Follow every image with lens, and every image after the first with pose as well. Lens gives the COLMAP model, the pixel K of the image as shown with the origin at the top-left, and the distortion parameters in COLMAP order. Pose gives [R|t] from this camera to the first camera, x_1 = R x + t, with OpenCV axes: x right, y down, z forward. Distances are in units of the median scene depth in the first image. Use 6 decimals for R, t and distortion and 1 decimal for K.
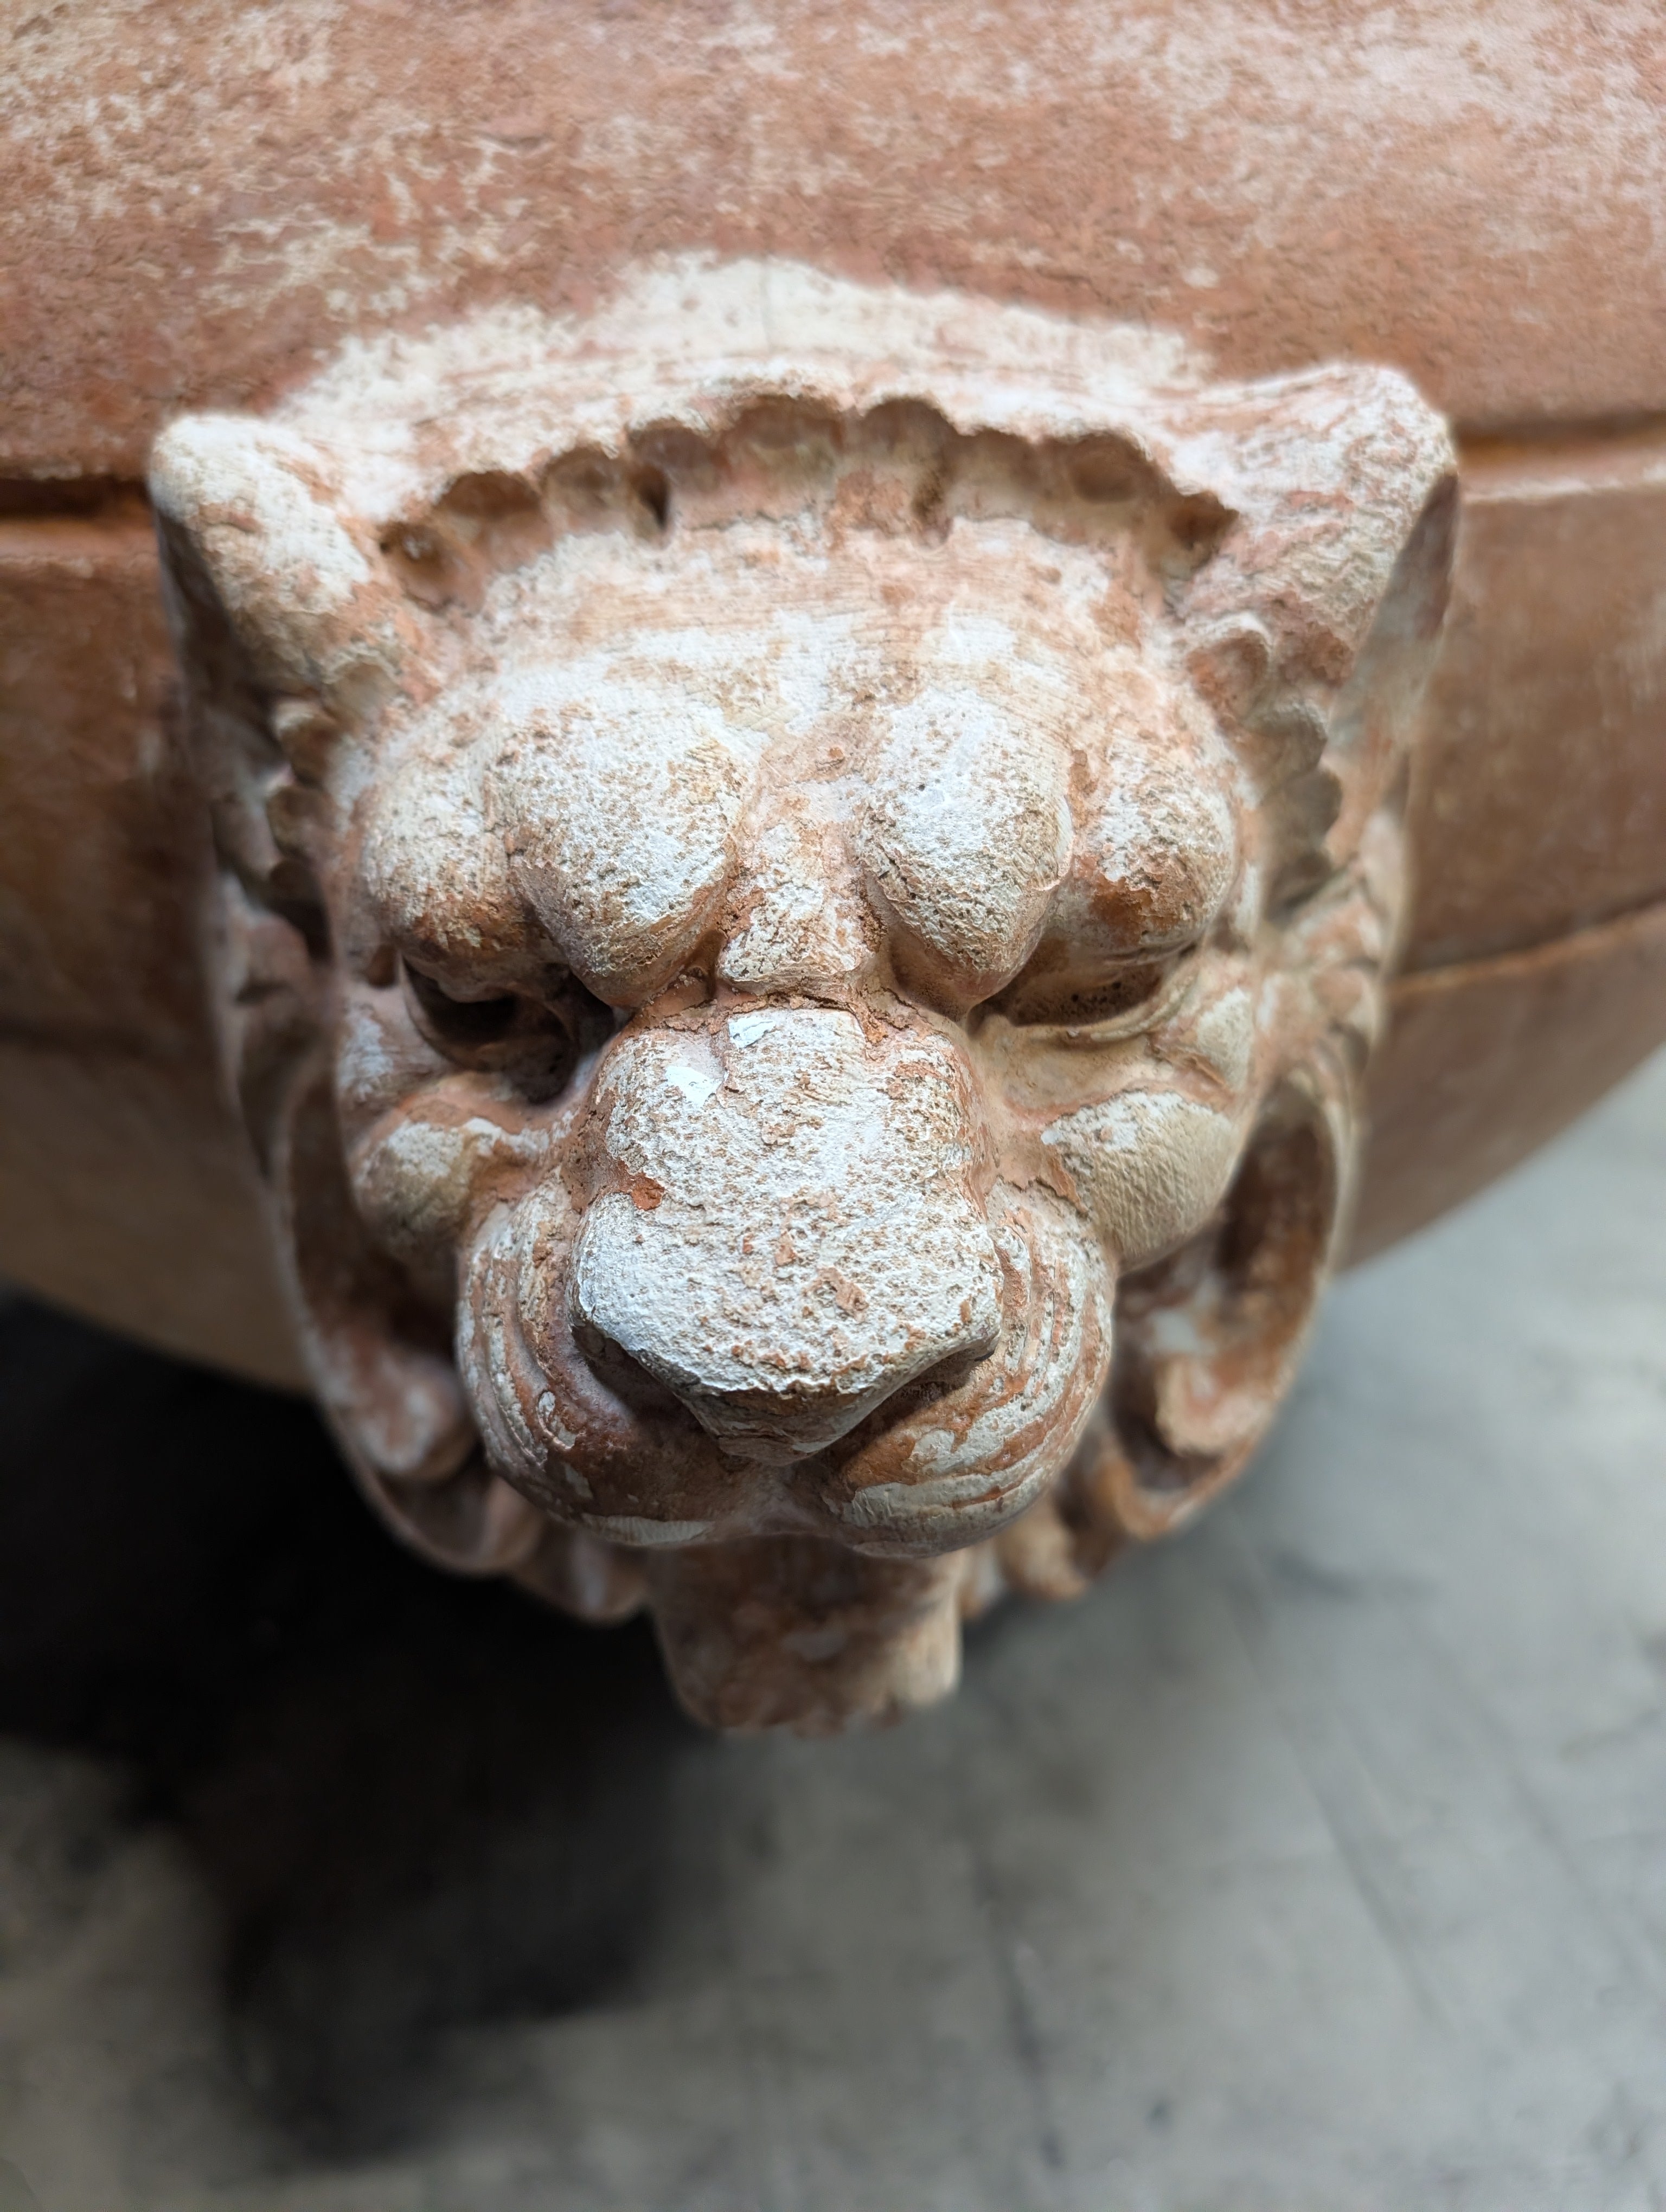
lens RADIAL K [[1605.3, 0, 860.8], [0, 1605.3, 1107.1], [0, 0, 1]] dist [0.008047, -0.007056]
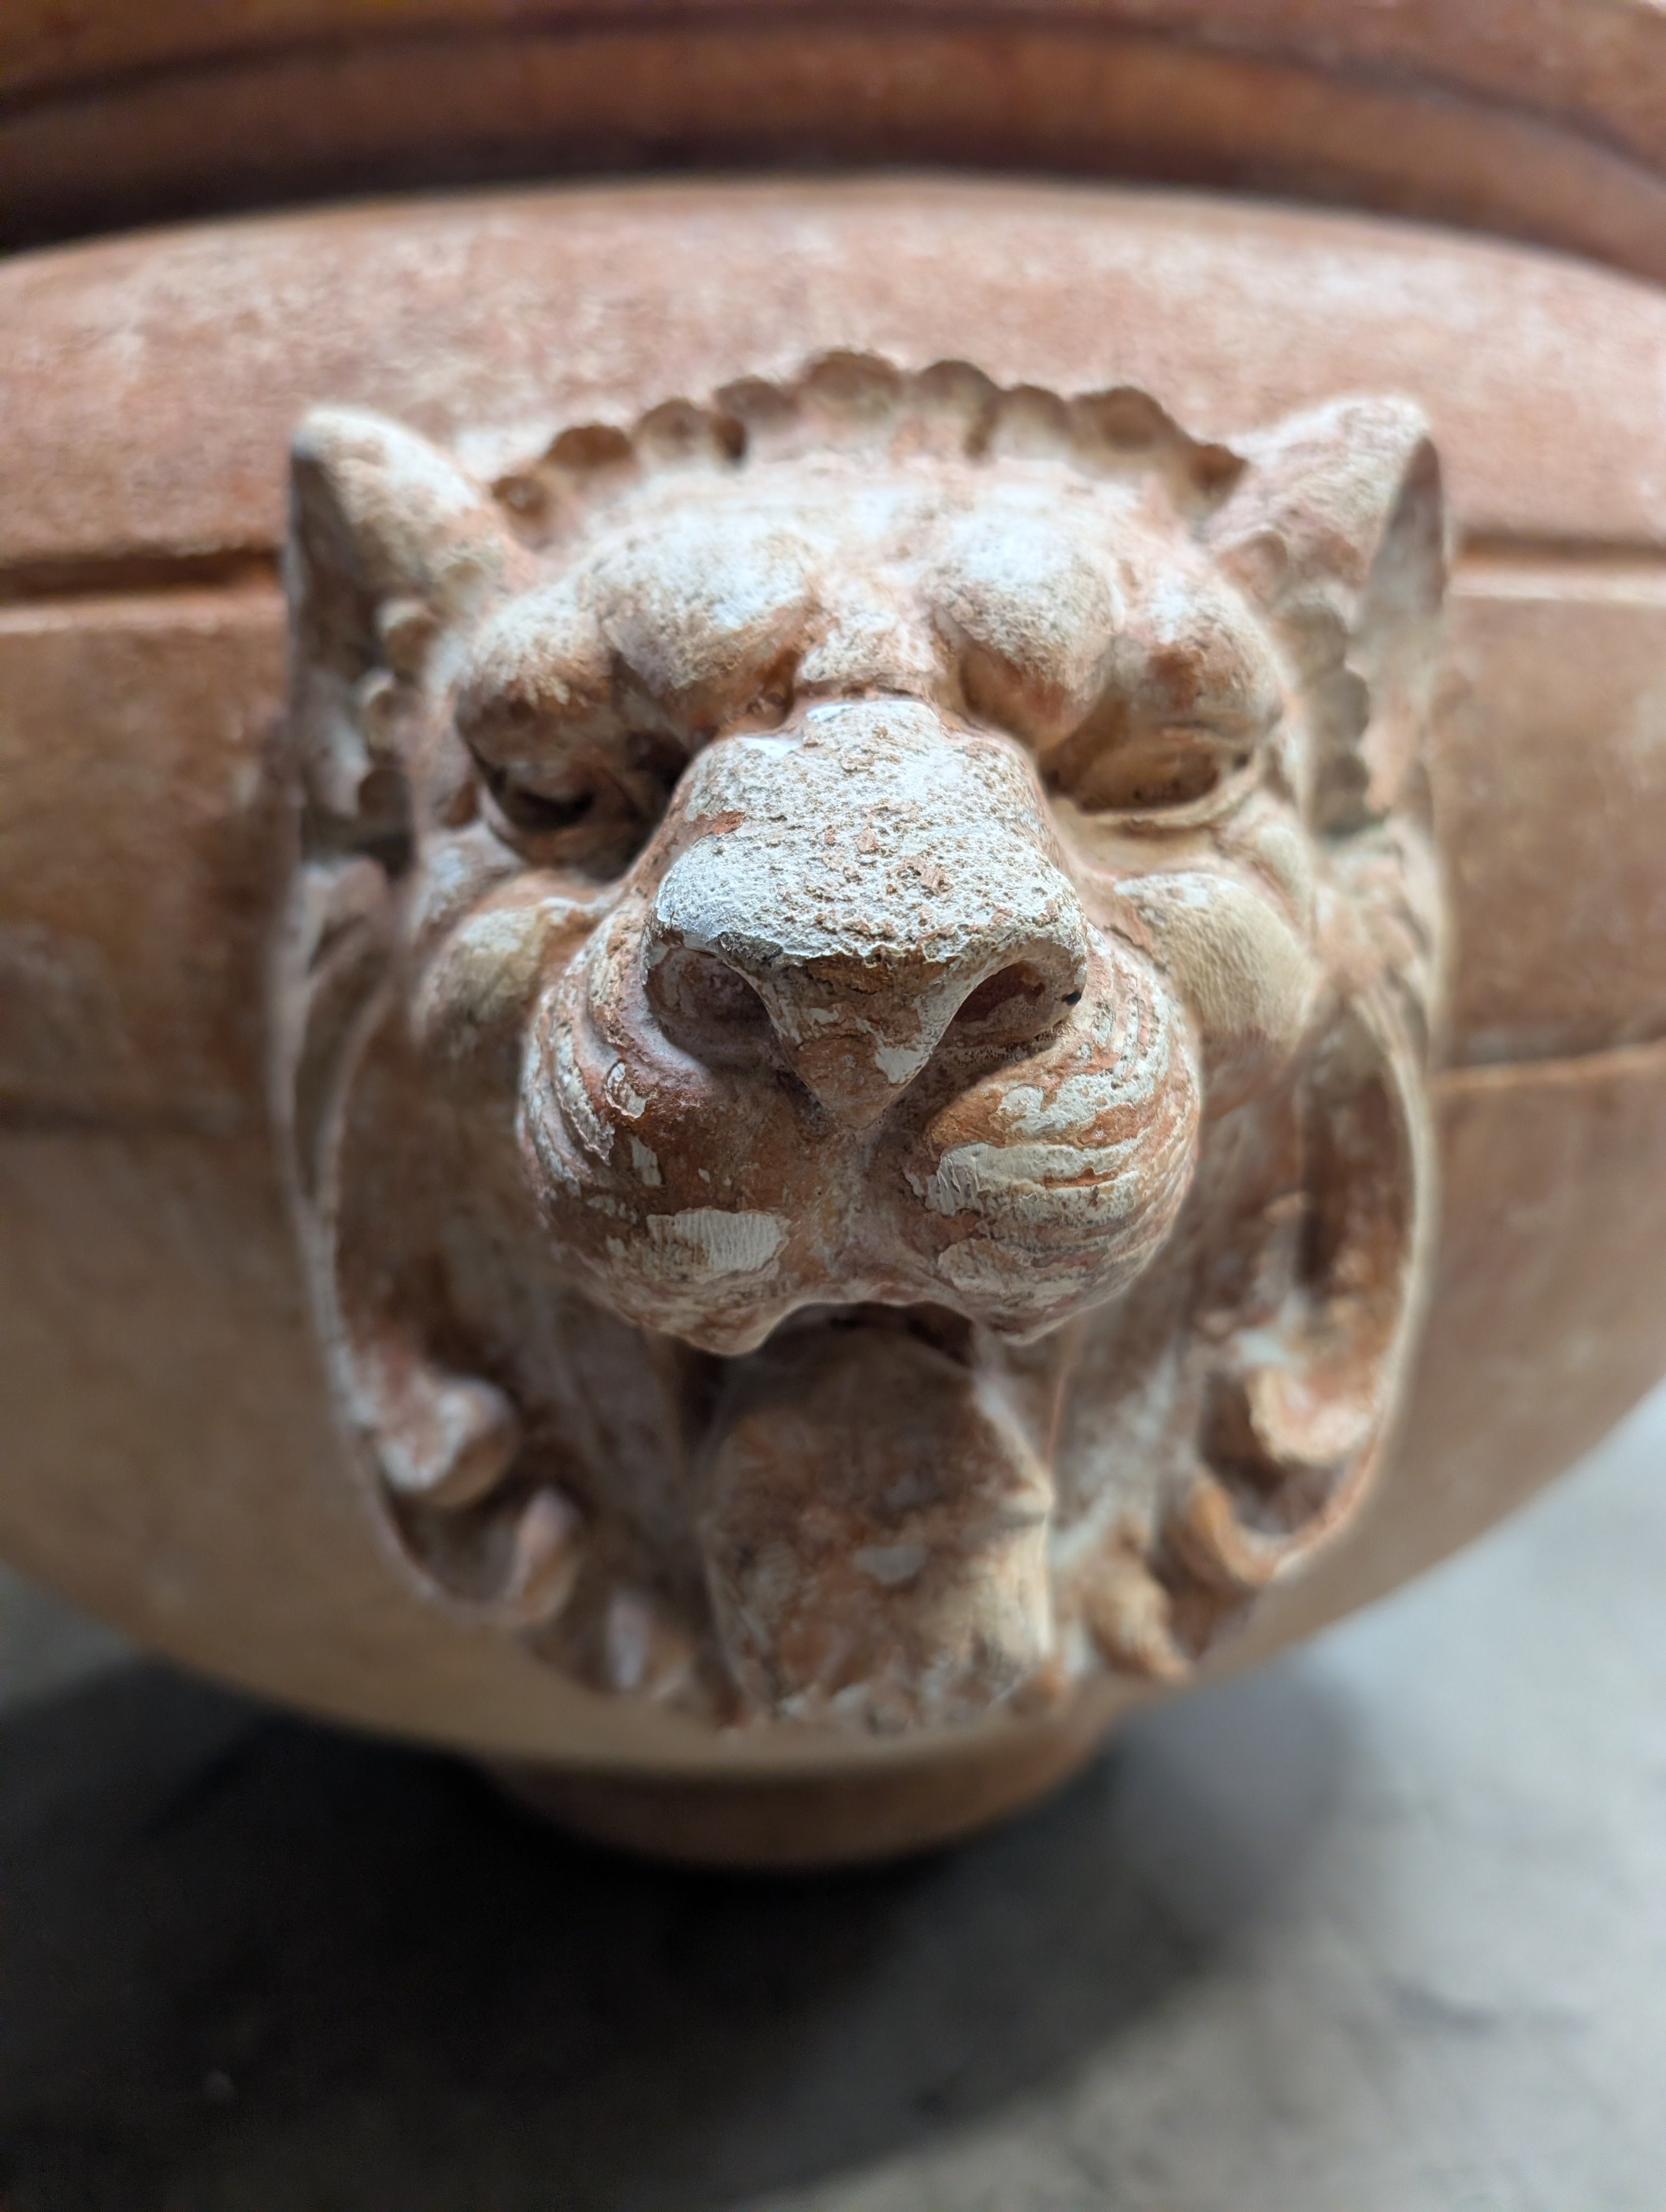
lens RADIAL K [[1638.2, 0, 898.8], [0, 1638.2, 1106.0], [0, 0, 1]] dist [-0.024976, 0.000846]
pose [[0.999822, -0.017570, 0.006869, -0.030272], [0.018857, 0.941664, -0.336024, 0.473386], [-0.000564, 0.336094, 0.941828, 0.077645]]
